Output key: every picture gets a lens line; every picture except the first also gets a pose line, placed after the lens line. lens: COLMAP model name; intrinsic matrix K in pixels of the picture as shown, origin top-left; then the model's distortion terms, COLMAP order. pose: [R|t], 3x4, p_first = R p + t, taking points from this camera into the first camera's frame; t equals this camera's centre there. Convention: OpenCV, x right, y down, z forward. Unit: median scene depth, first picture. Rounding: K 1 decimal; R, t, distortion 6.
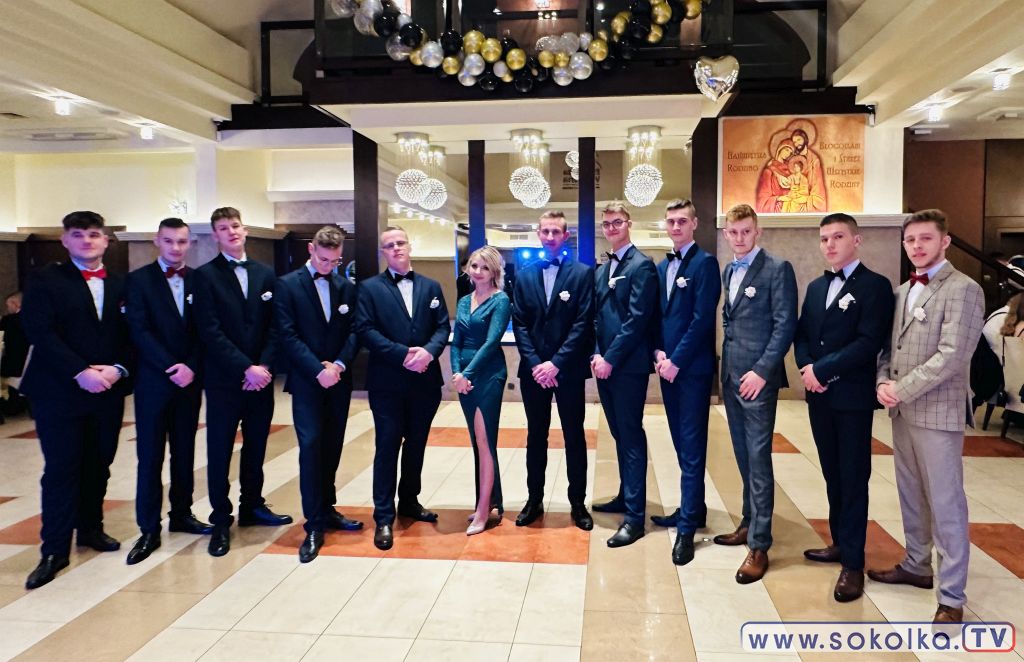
lens RADIAL K [[737.2, 0, 540.5], [0, 737.2, 326.0], [0, 0, 1]] dist [-0.005461, -0.001424]
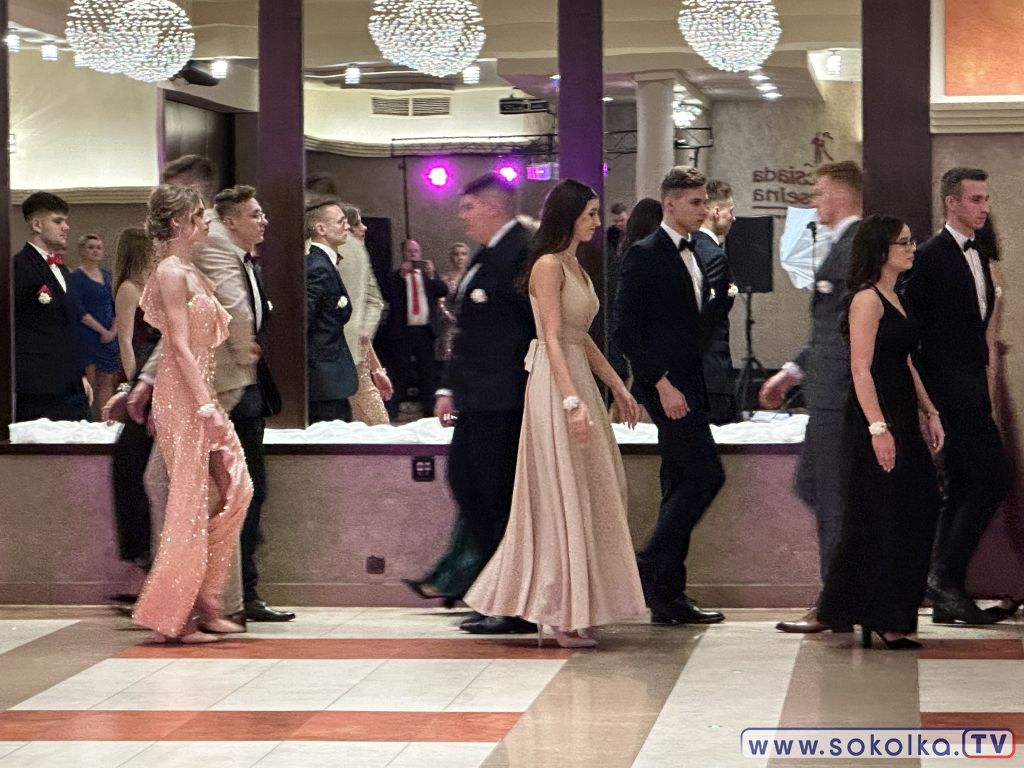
lens RADIAL K [[3749.3, 0, 512.0], [0, 3749.3, 384.0], [0, 0, 1]] dist [-0.017743, -0.001404]
pose [[0.999965, -0.005733, -0.006088, 0.012412], [0.005518, 0.999383, -0.034677, 0.017688], [0.006283, 0.034642, 0.999380, -0.273692]]
